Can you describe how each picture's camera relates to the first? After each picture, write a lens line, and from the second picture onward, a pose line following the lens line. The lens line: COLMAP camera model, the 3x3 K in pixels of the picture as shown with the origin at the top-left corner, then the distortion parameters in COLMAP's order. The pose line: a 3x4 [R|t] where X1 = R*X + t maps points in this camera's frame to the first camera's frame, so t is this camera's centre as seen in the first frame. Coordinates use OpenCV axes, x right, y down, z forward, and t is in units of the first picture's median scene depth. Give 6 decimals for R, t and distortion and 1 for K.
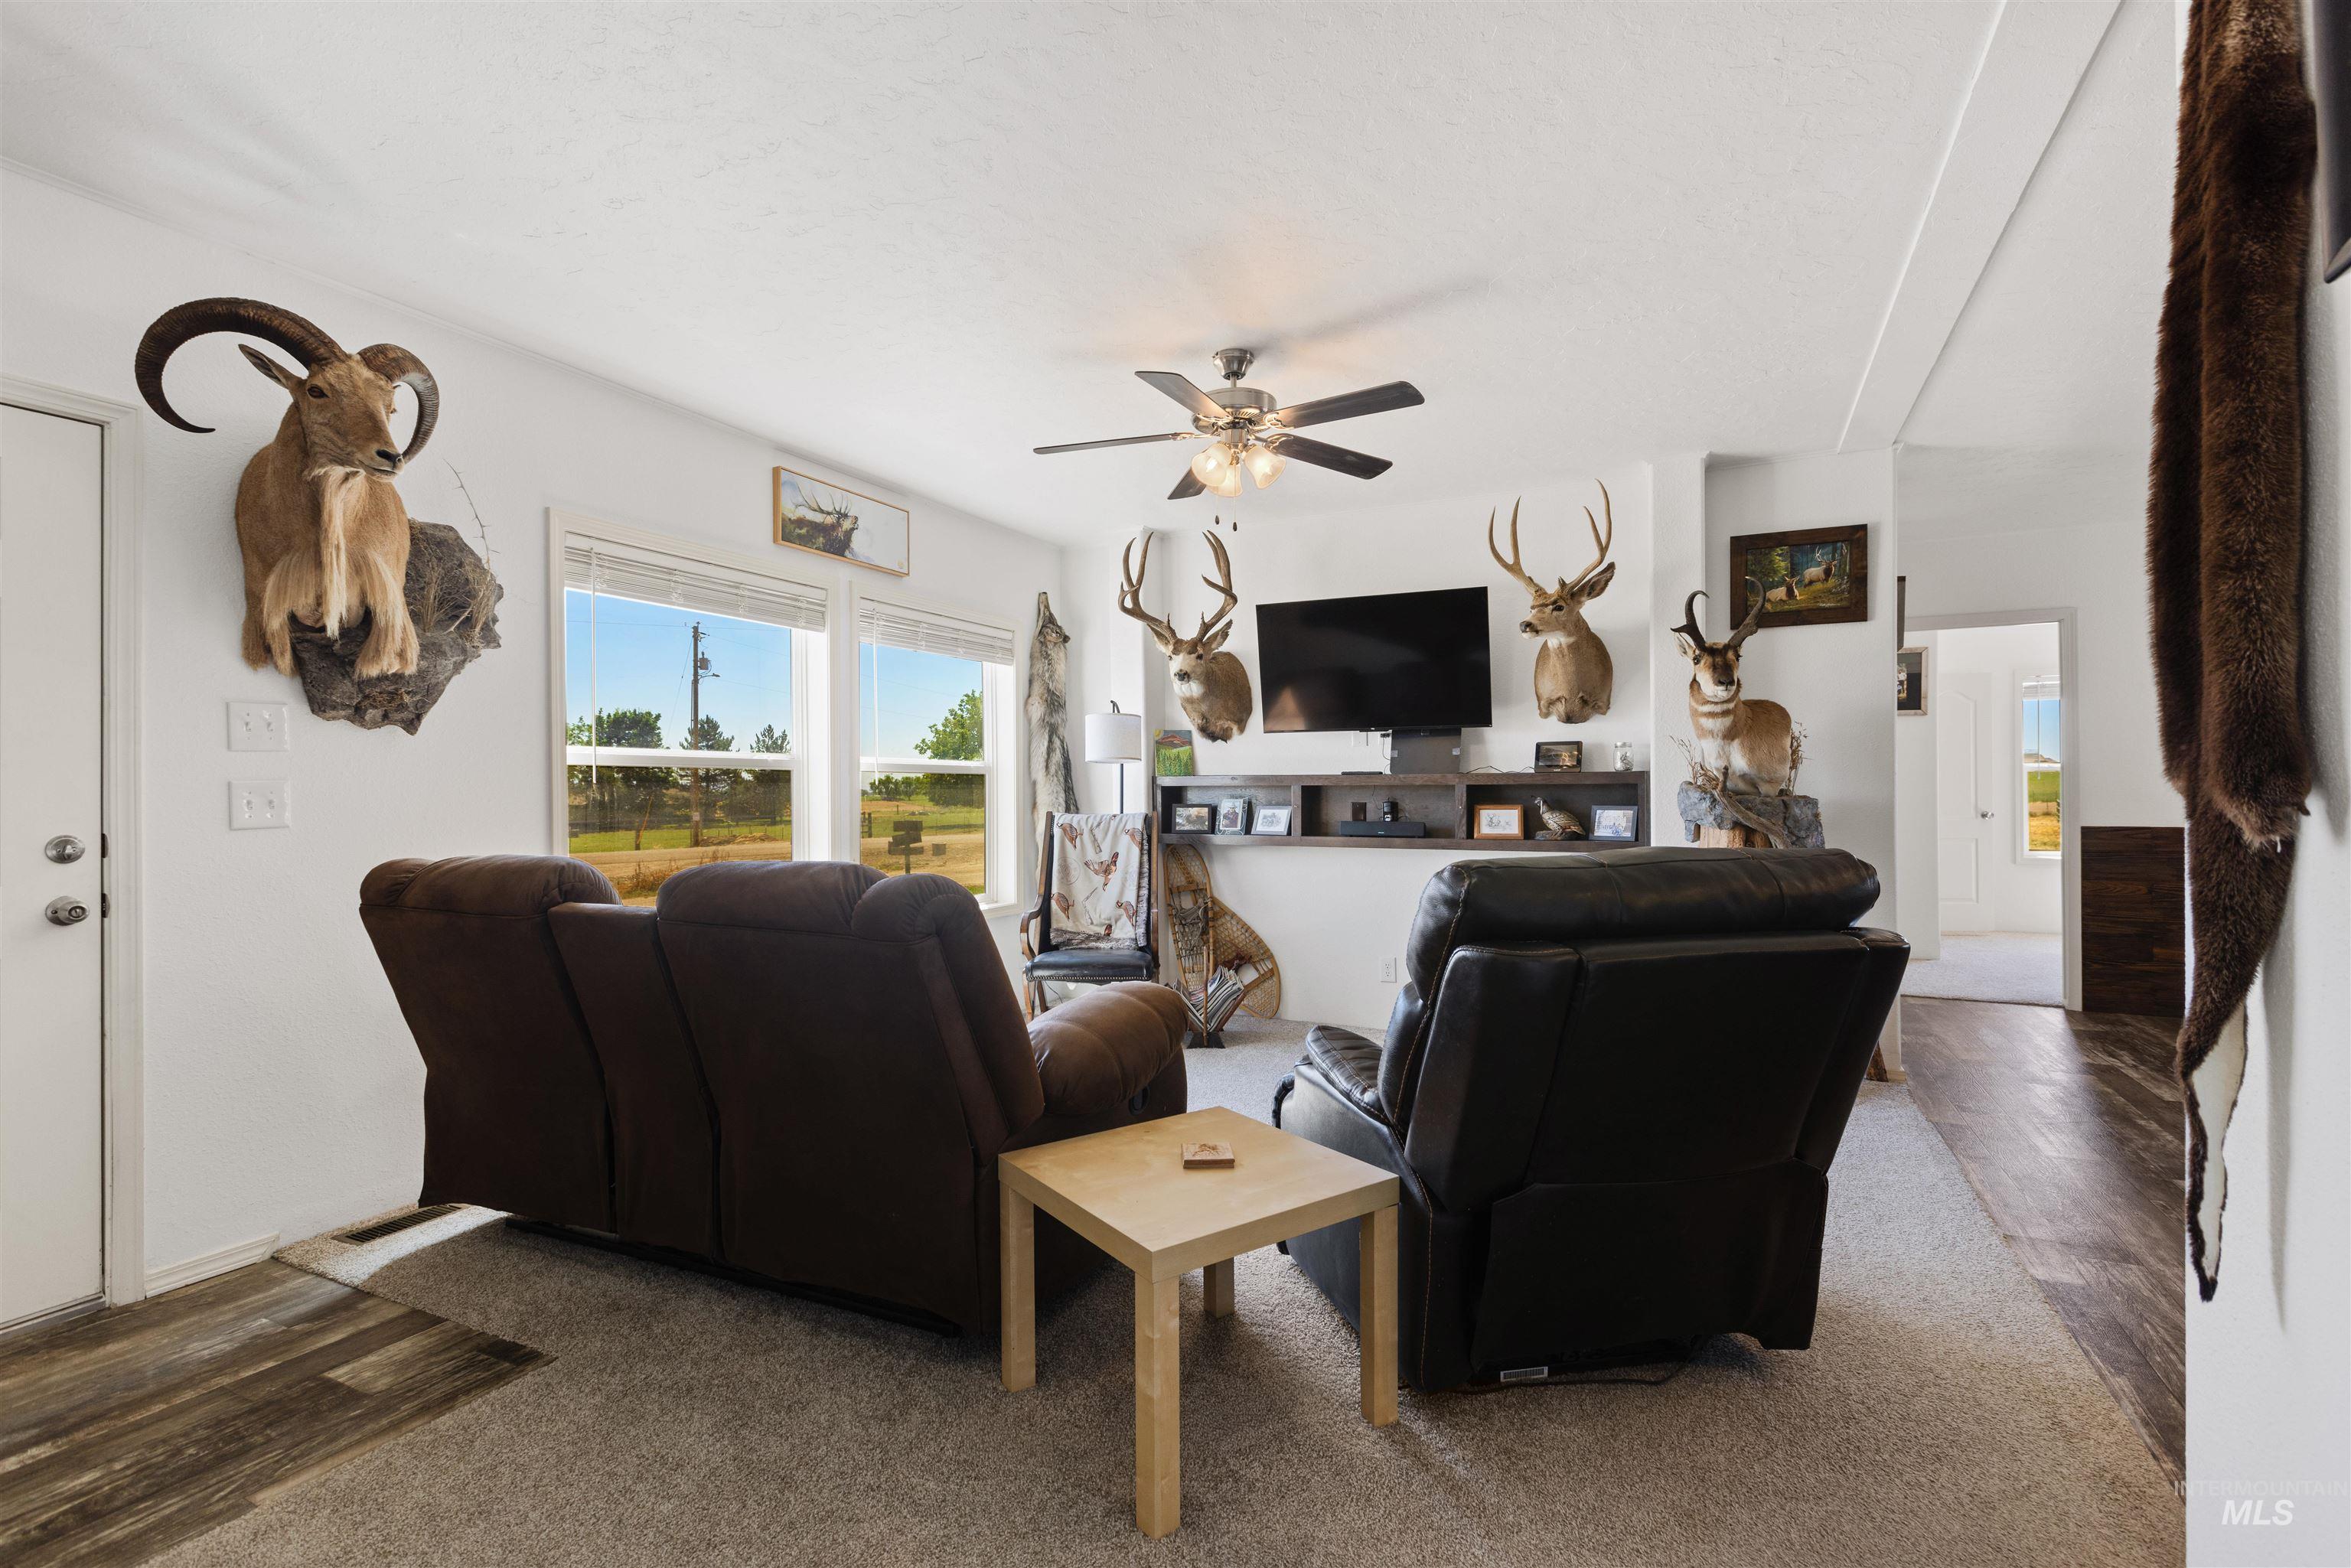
lens RADIAL K [[1059.2, 0, 1175.5], [0, 1059.2, 784.0], [0, 0, 1]] dist [-0.021573, 0.000201]
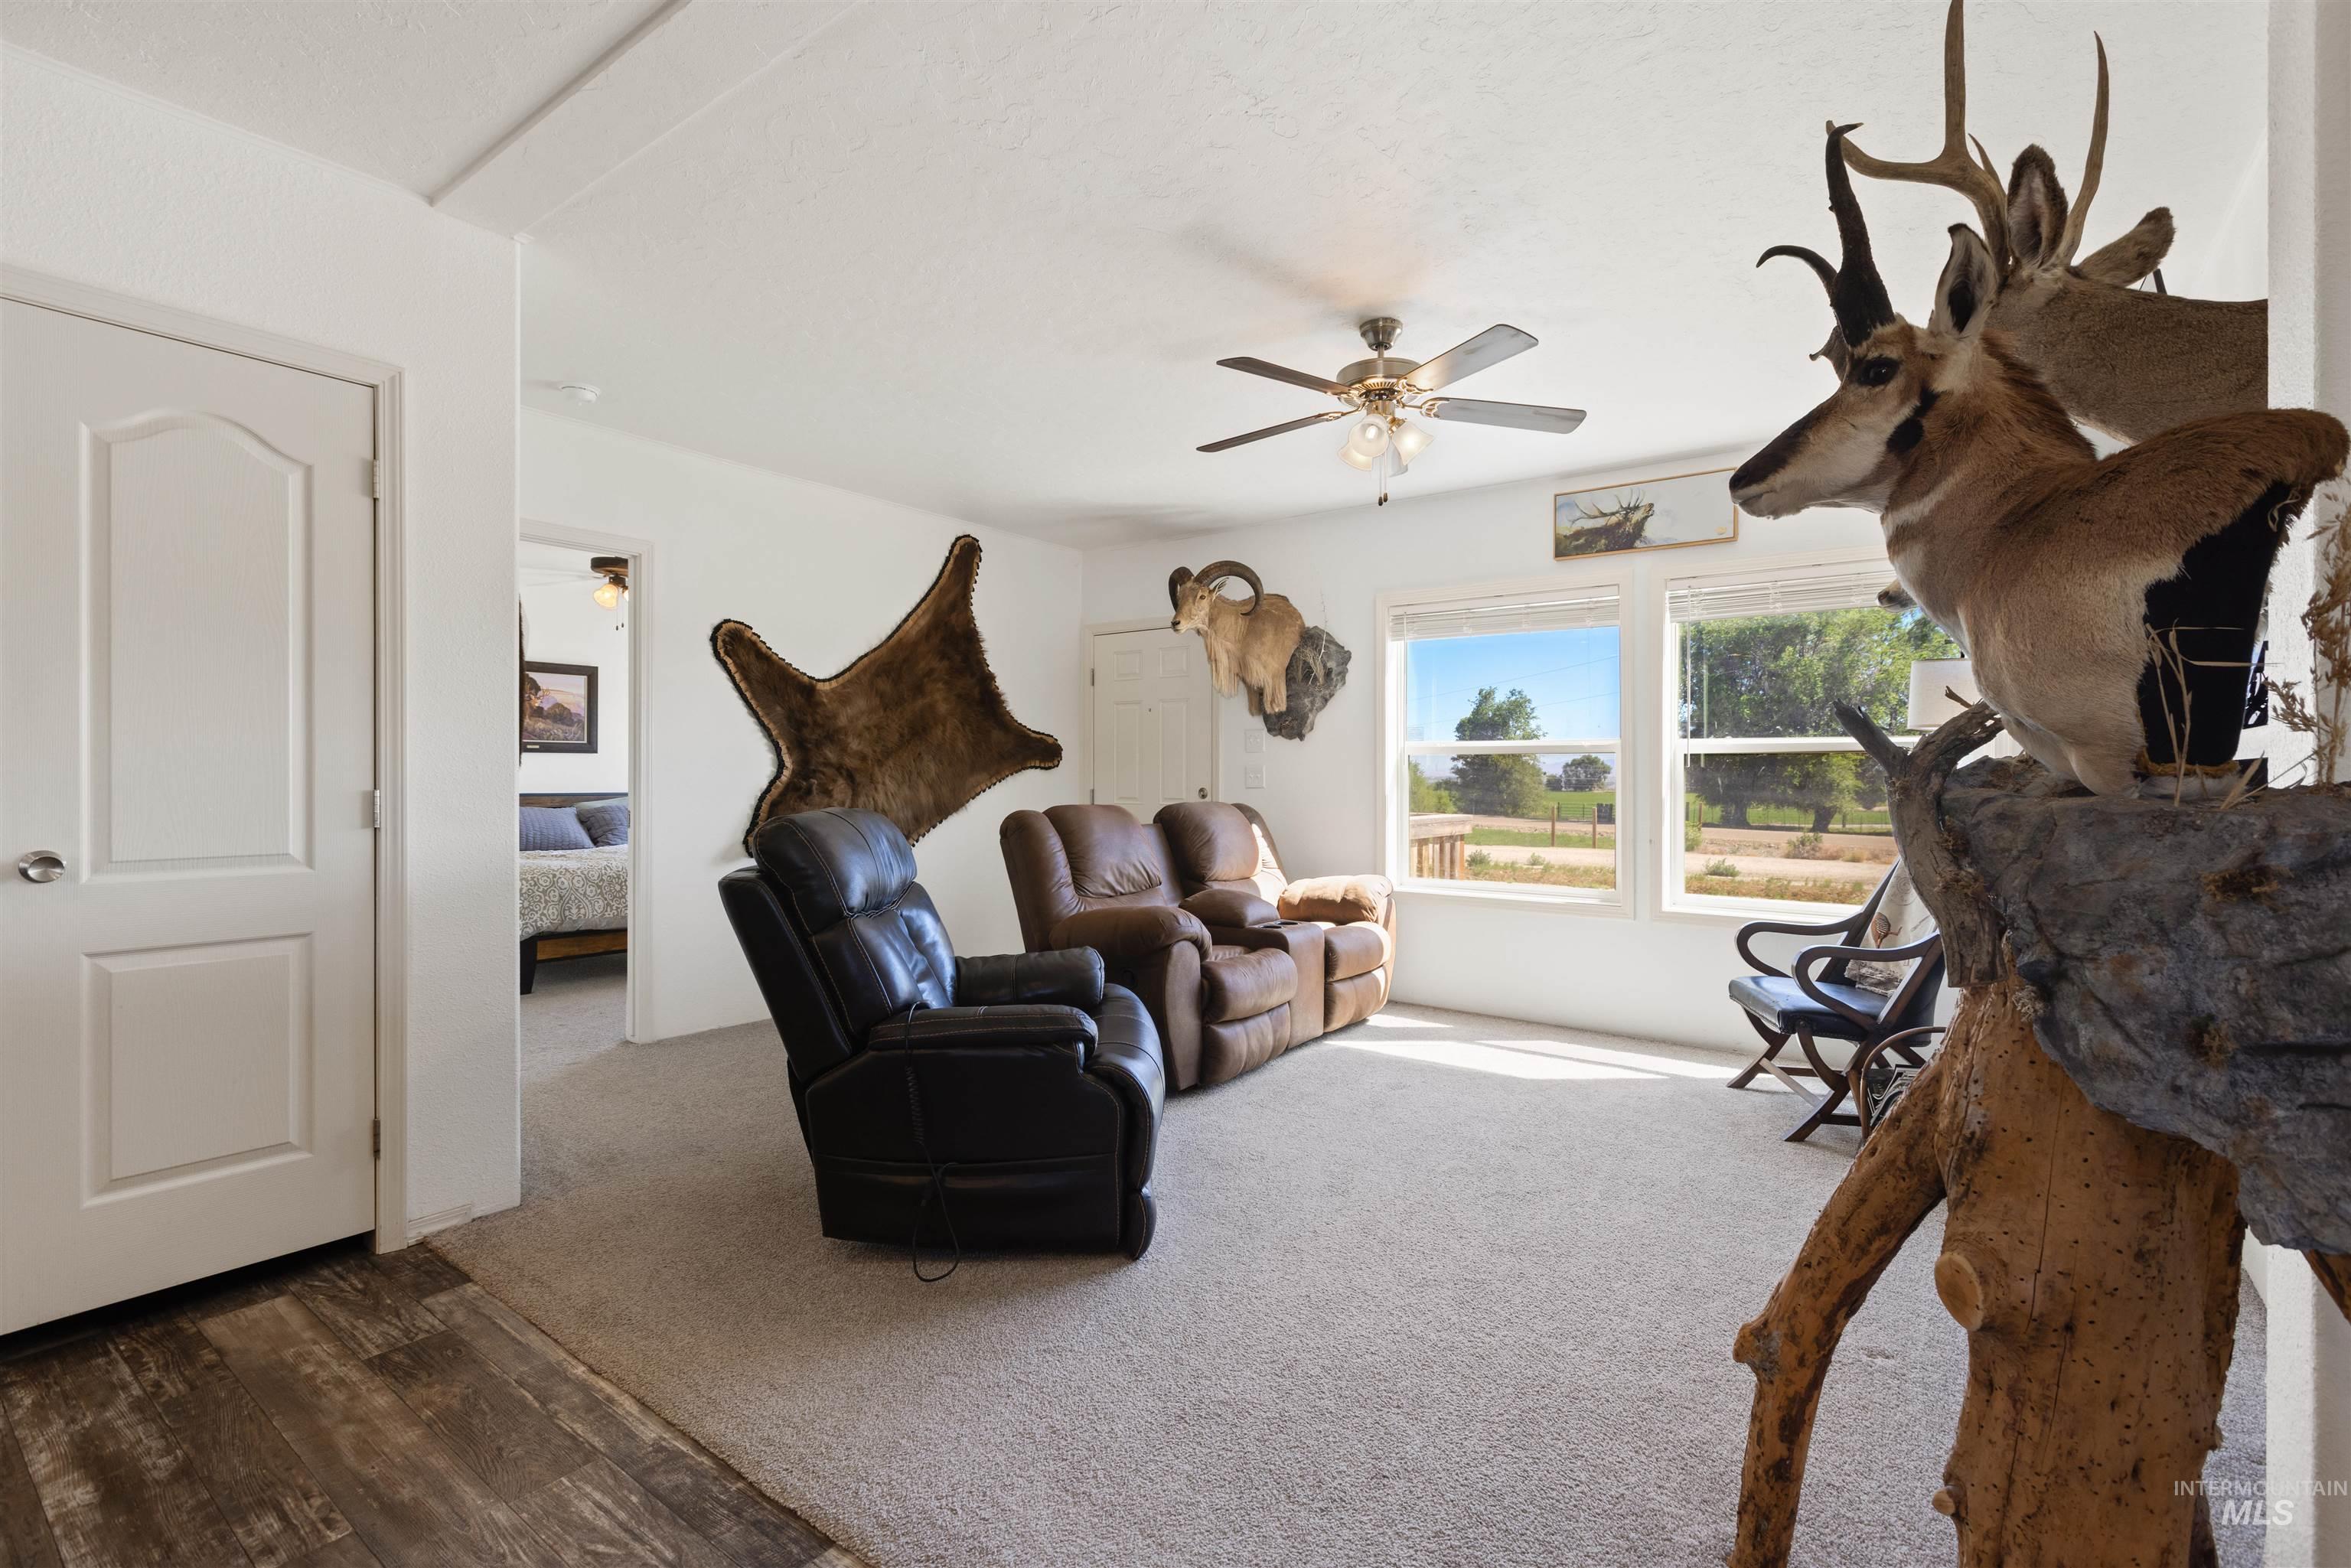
lens RADIAL K [[1053.6, 0, 1178.4], [0, 1053.6, 776.7], [0, 0, 1]] dist [-0.002121, 0.000112]
pose [[-0.170112, 0.004982, -0.985412, 0.706334], [0.000203, 0.999987, 0.005020, 0.004914], [0.985425, 0.000654, -0.170111, 0.655476]]
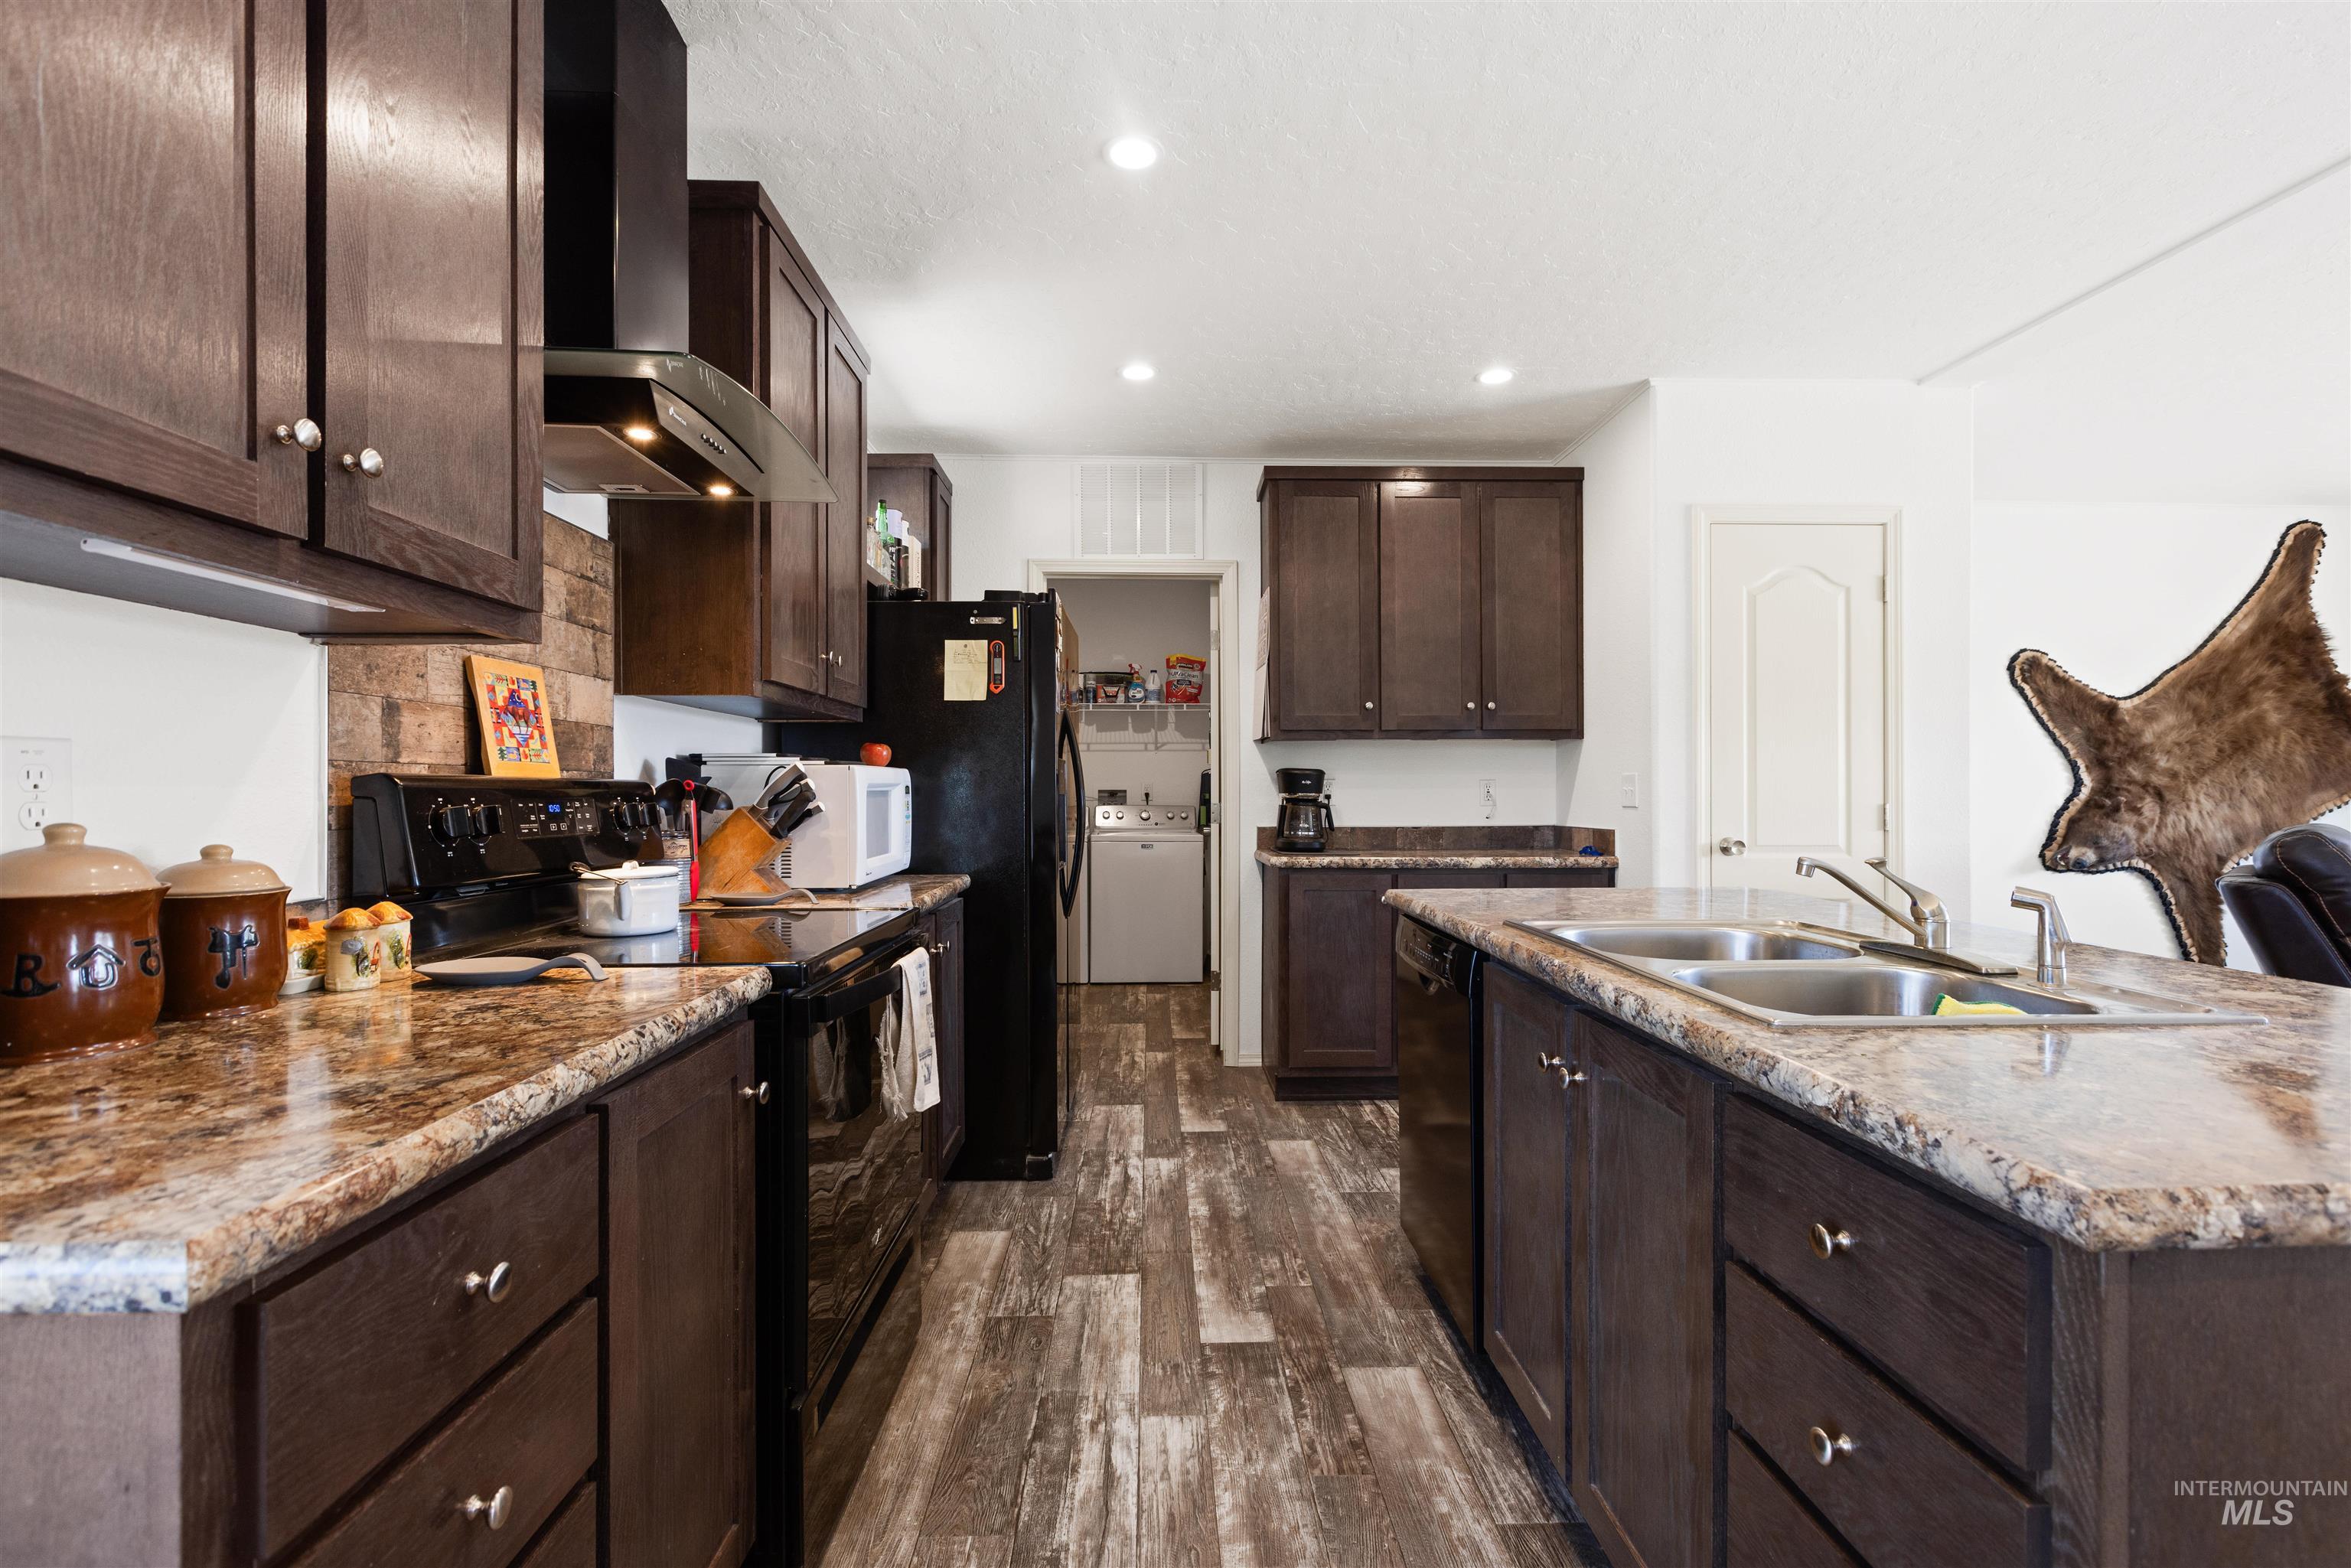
lens RADIAL K [[1044.5, 0, 1195.8], [0, 1044.5, 793.0], [0, 0, 1]] dist [-0.003283, -0.000069]
pose [[-0.874167, 0.004855, -0.485602, 1.043436], [0.005281, 0.999986, 0.000491, 0.003317], [0.485597, -0.002135, -0.874180, 0.587887]]
